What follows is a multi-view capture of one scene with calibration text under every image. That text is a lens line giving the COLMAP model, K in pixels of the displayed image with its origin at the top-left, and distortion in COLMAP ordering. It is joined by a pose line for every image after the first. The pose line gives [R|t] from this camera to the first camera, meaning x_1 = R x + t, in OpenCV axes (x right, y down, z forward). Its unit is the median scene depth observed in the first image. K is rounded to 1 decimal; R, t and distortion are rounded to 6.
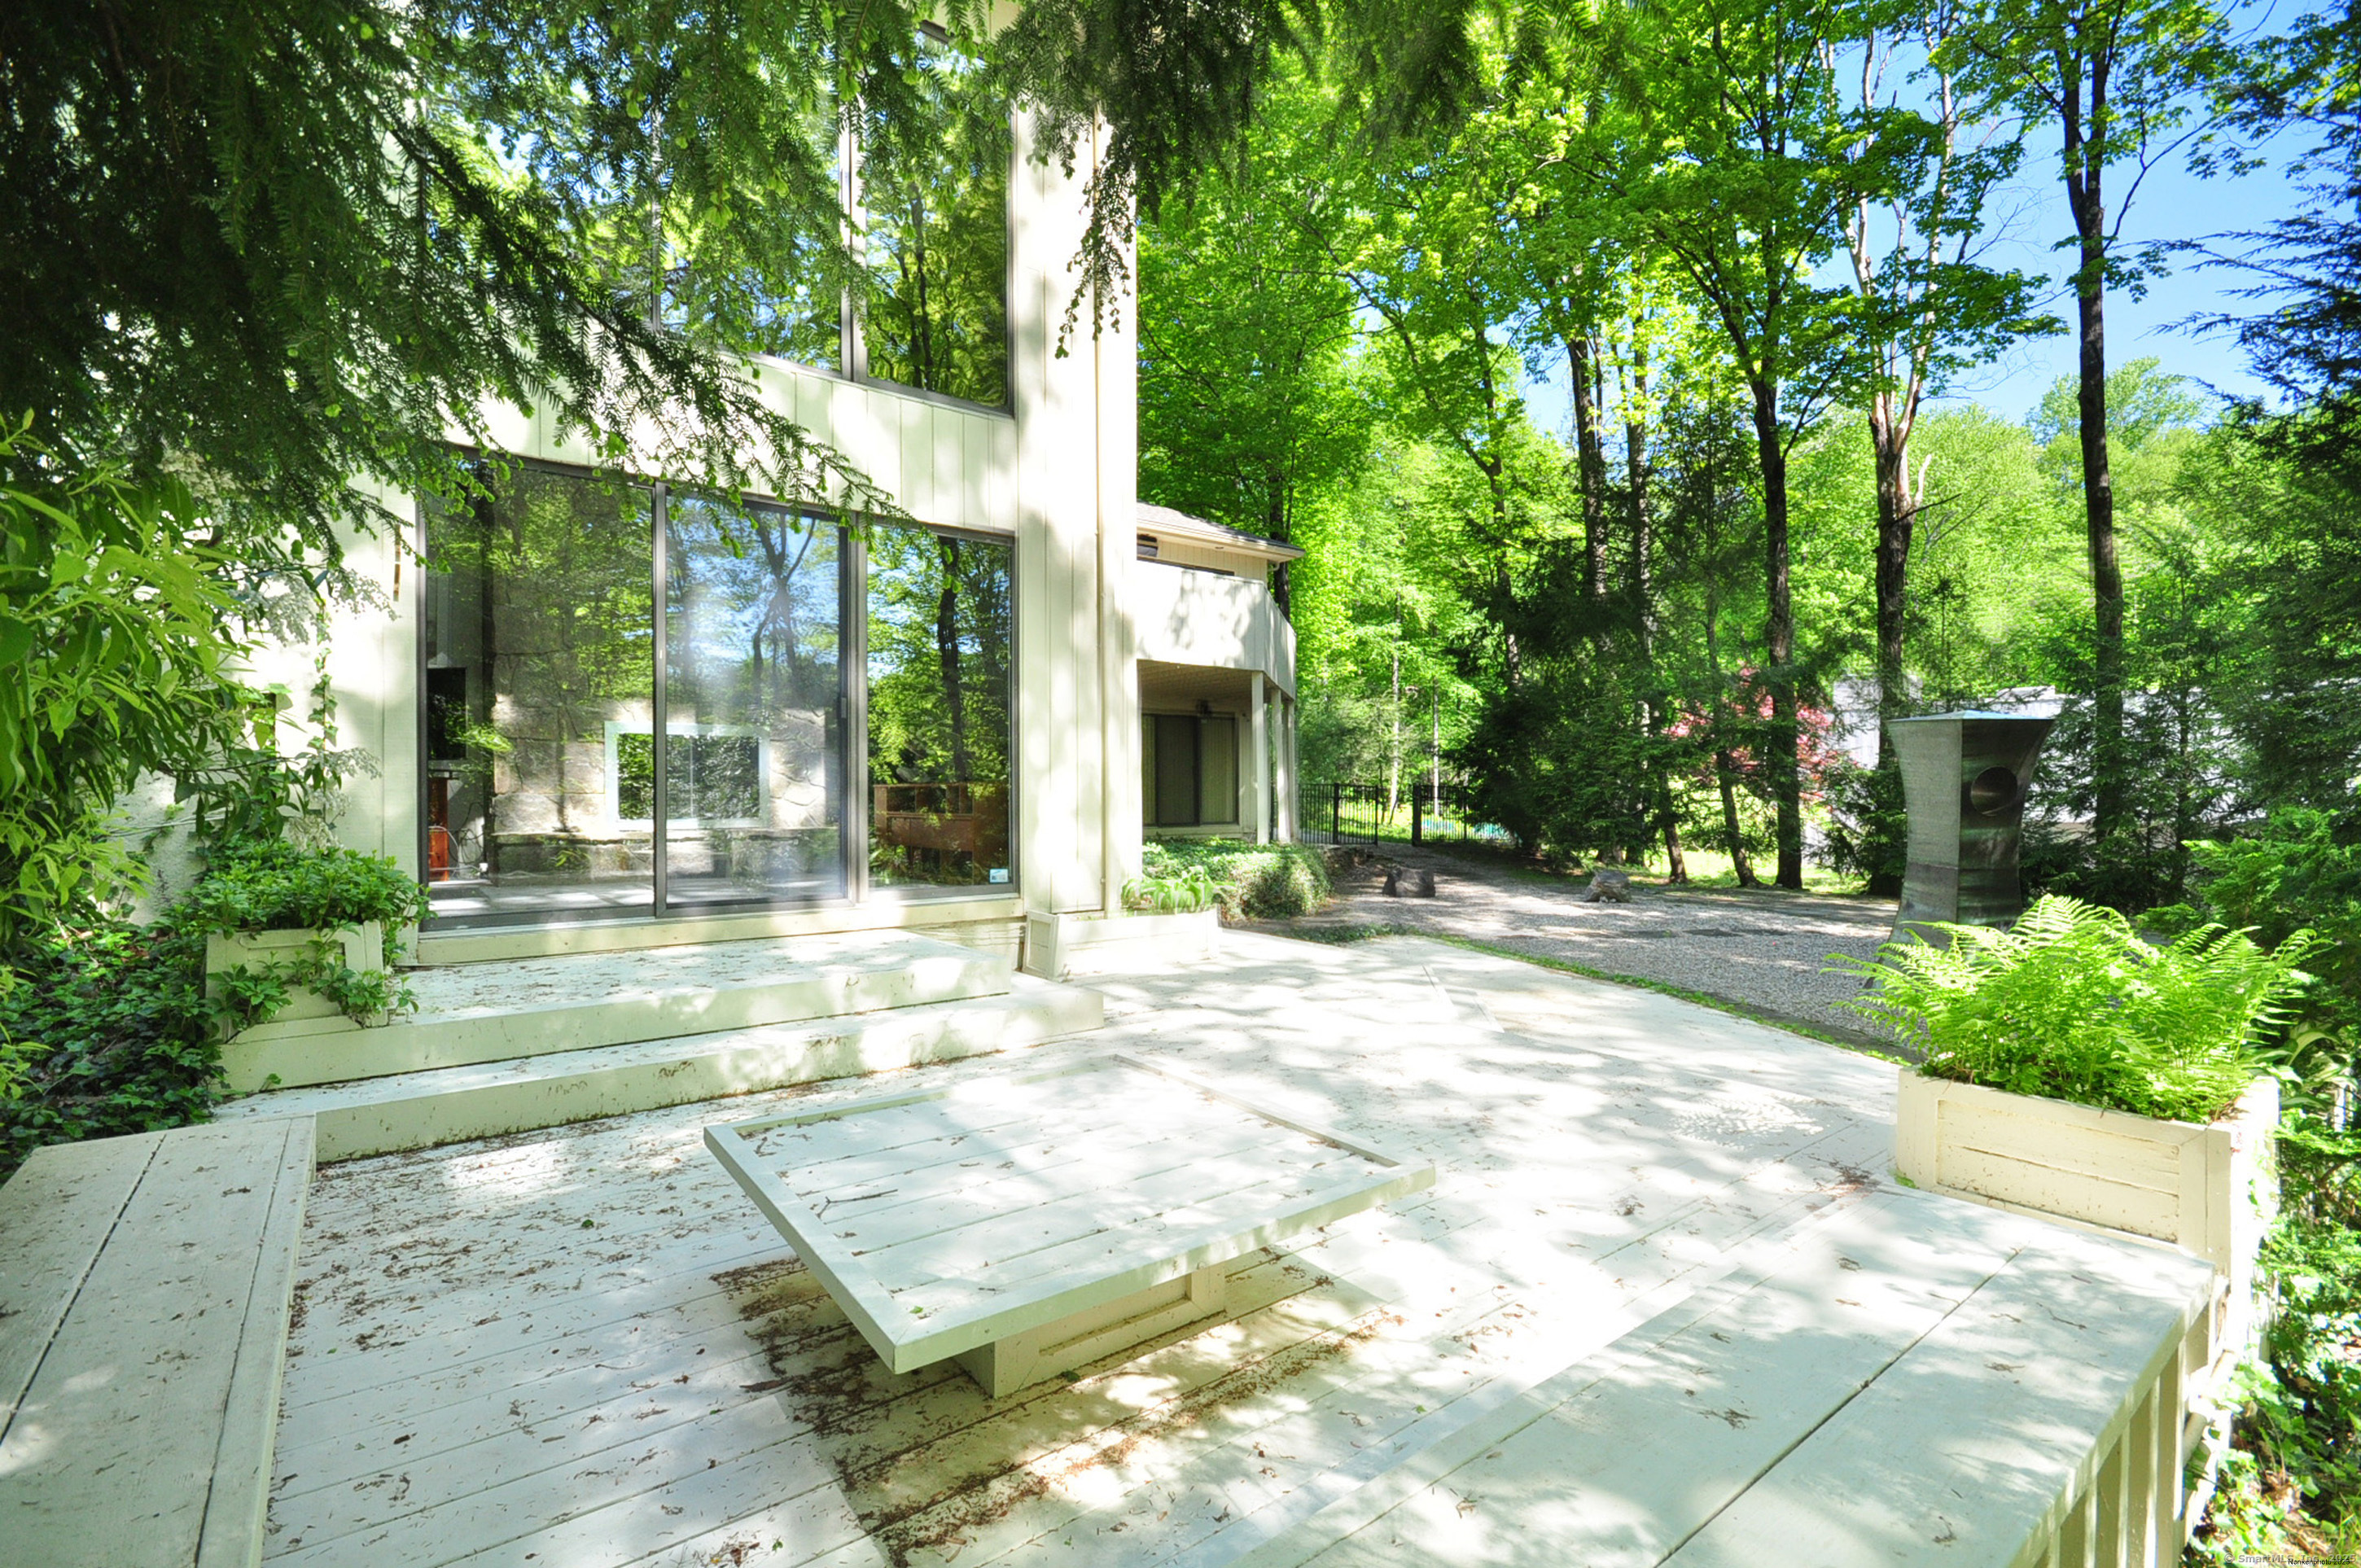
lens RADIAL K [[1033.3, 0, 1180.5], [0, 1033.3, 784.0], [0, 0, 1]] dist [0.018642, -0.017338]
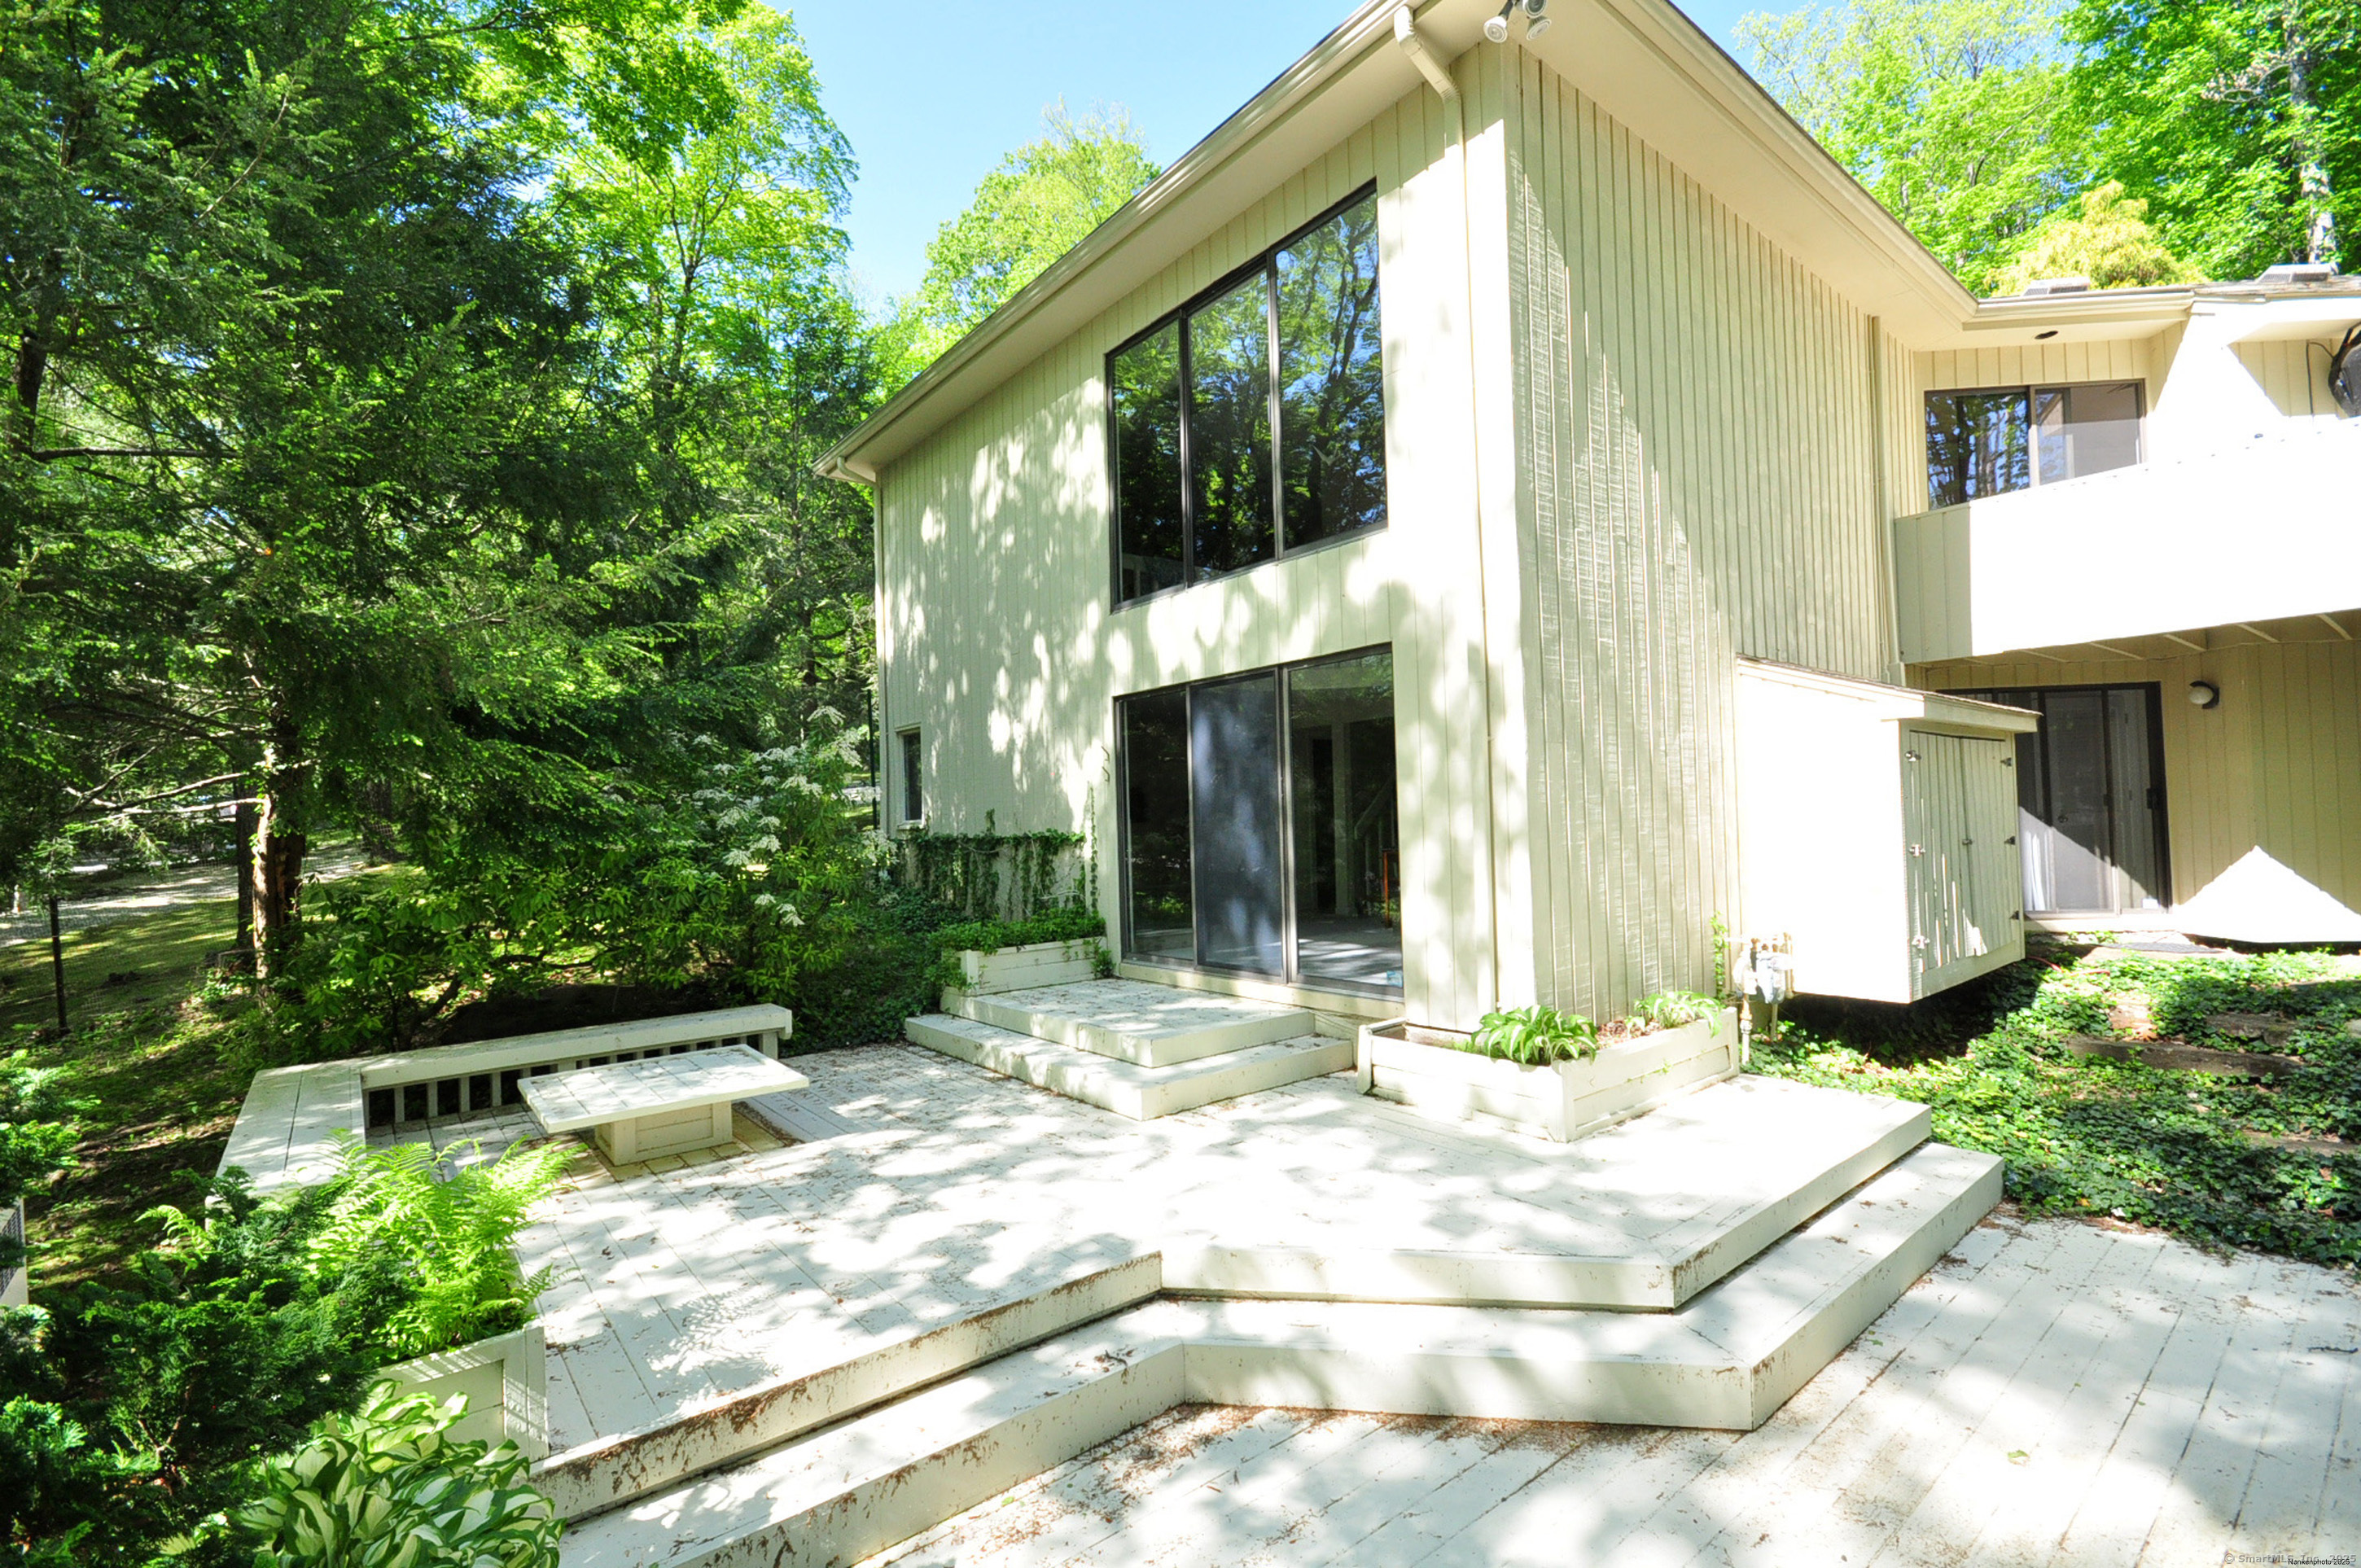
lens RADIAL K [[1033.3, 0, 1180.5], [0, 1033.3, 784.0], [0, 0, 1]] dist [0.018642, -0.017338]
pose [[0.000196, -0.029854, -0.999554, 1.329502], [0.025969, 0.999217, -0.029838, -0.115788], [0.999663, -0.025951, 0.000971, 1.247726]]
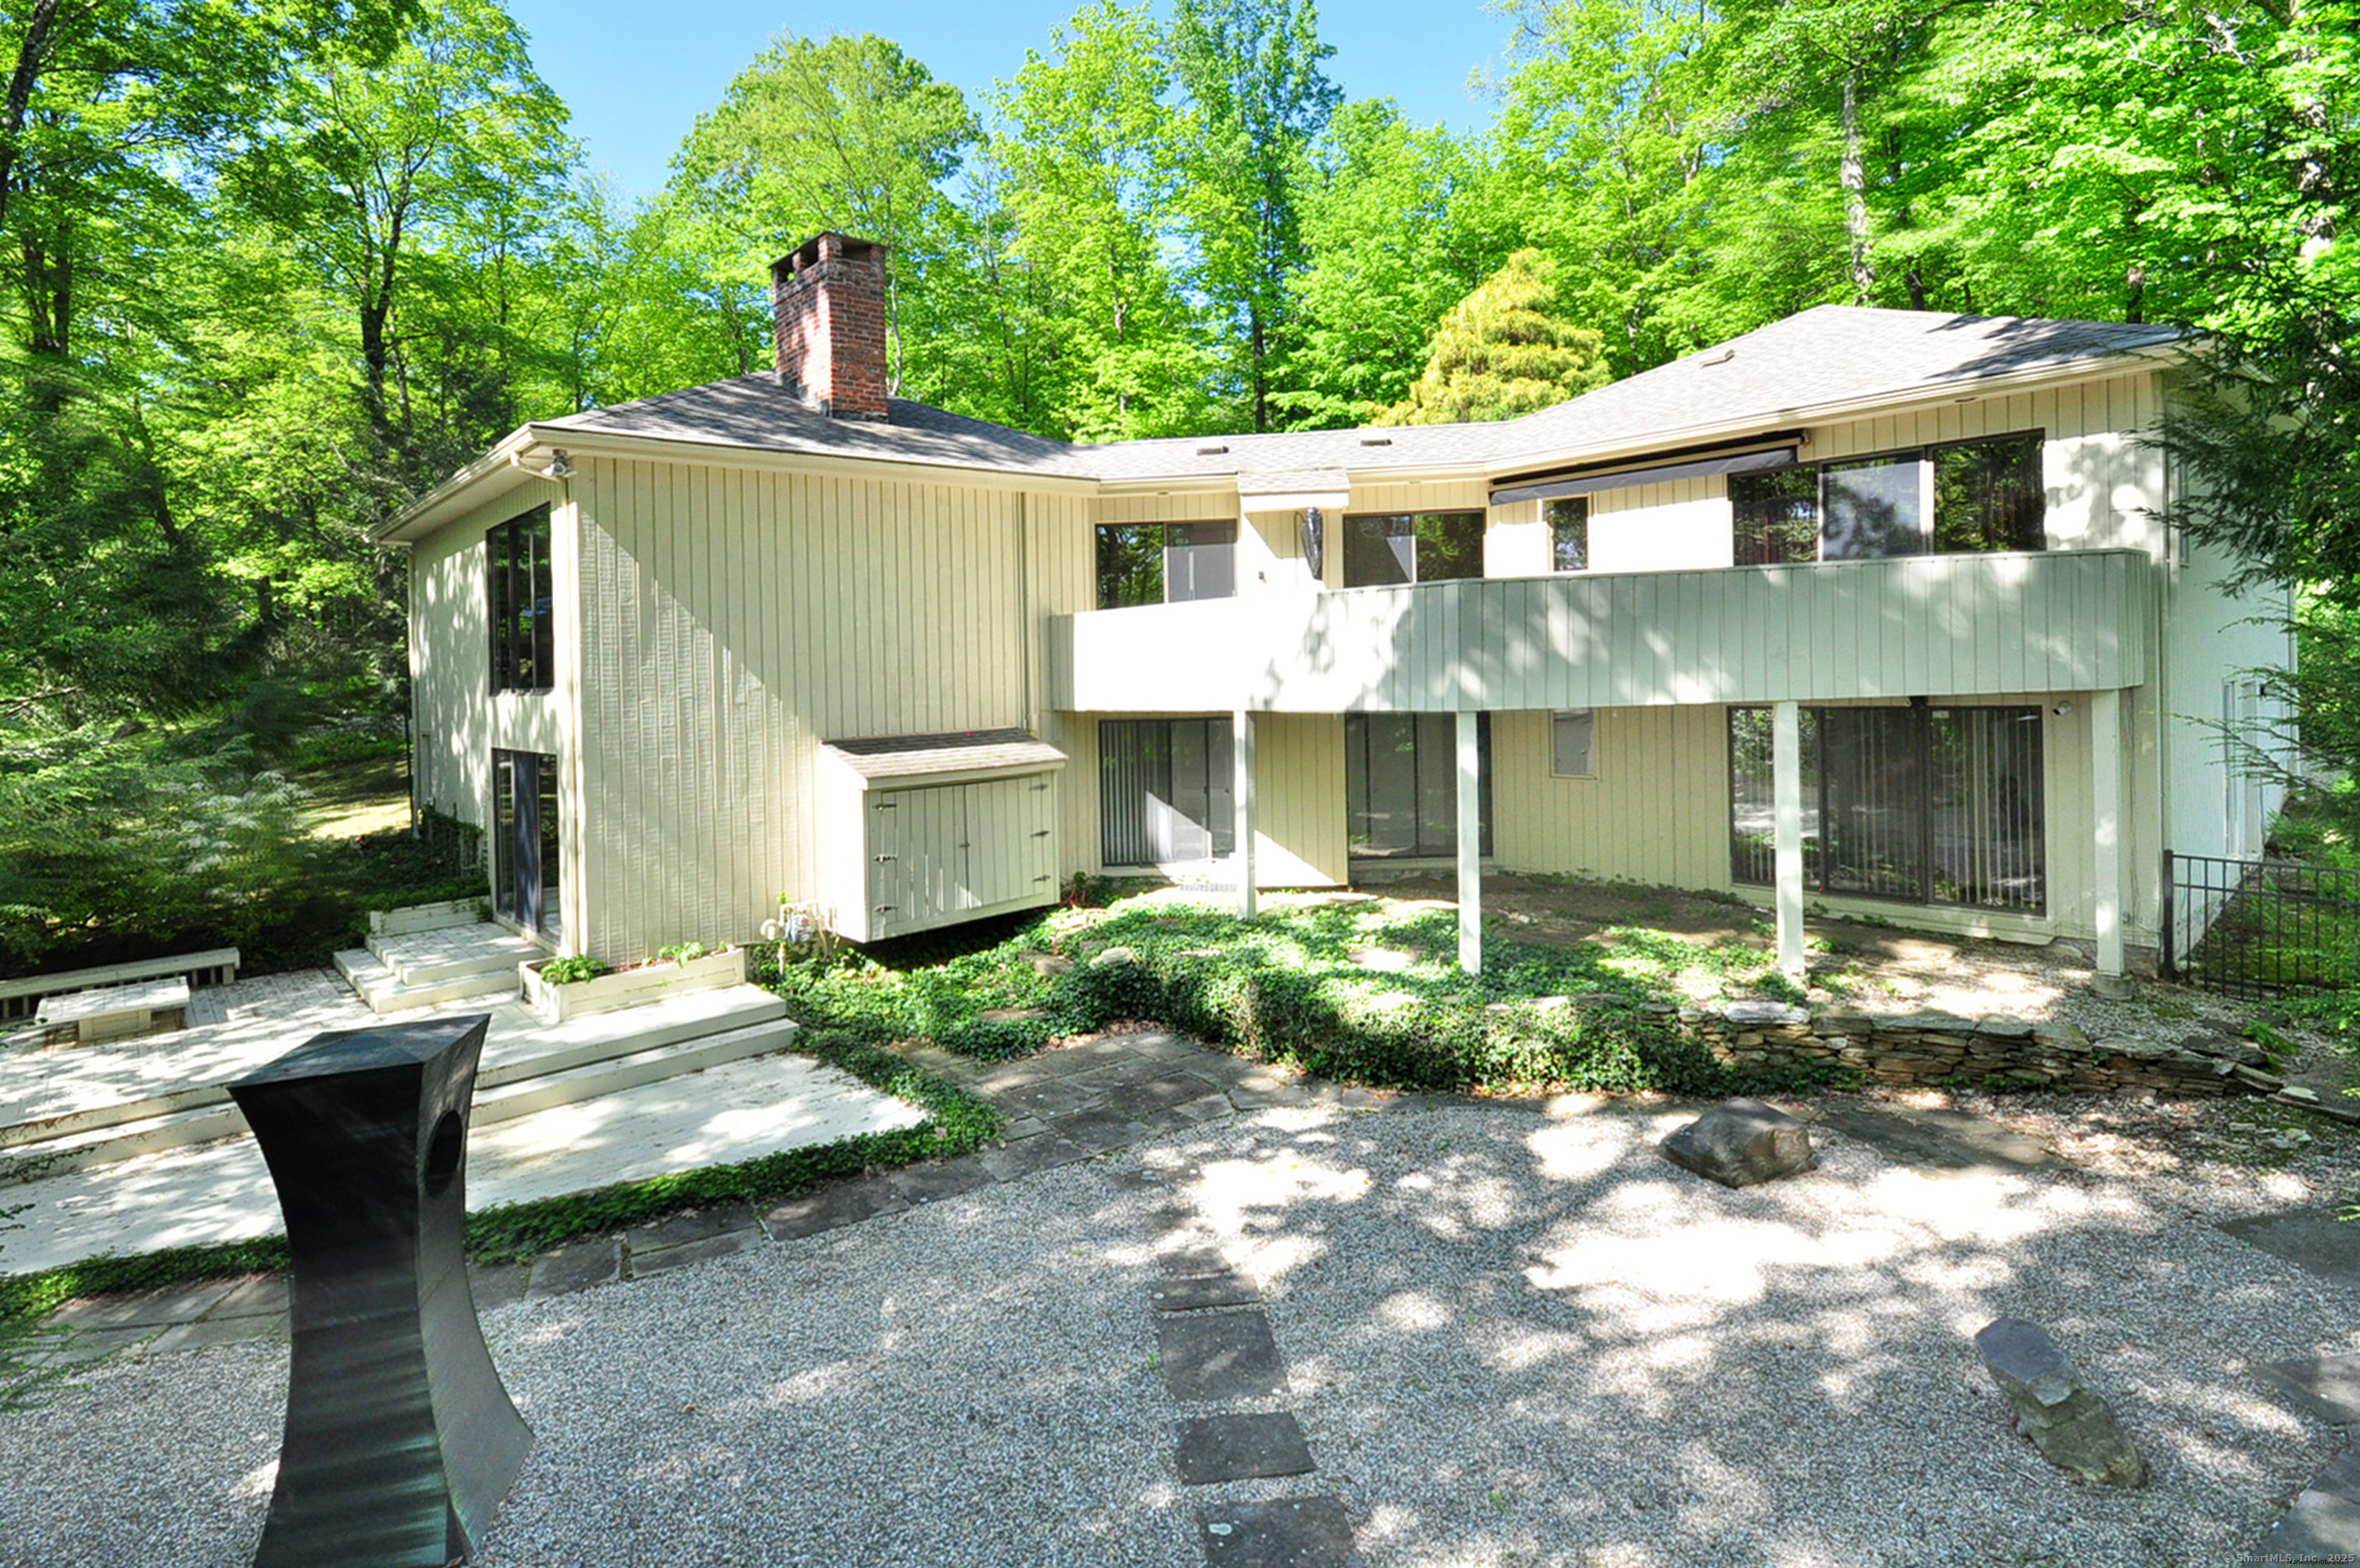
lens RADIAL K [[1133.6, 0, 1180.7], [0, 1133.6, 656.2], [0, 0, 1]] dist [0.001075, 0.000116]
pose [[0.074363, -0.001171, -0.997231, 2.917870], [0.022325, 0.999751, 0.000491, -0.561461], [0.996981, -0.022299, 0.074371, 2.918630]]
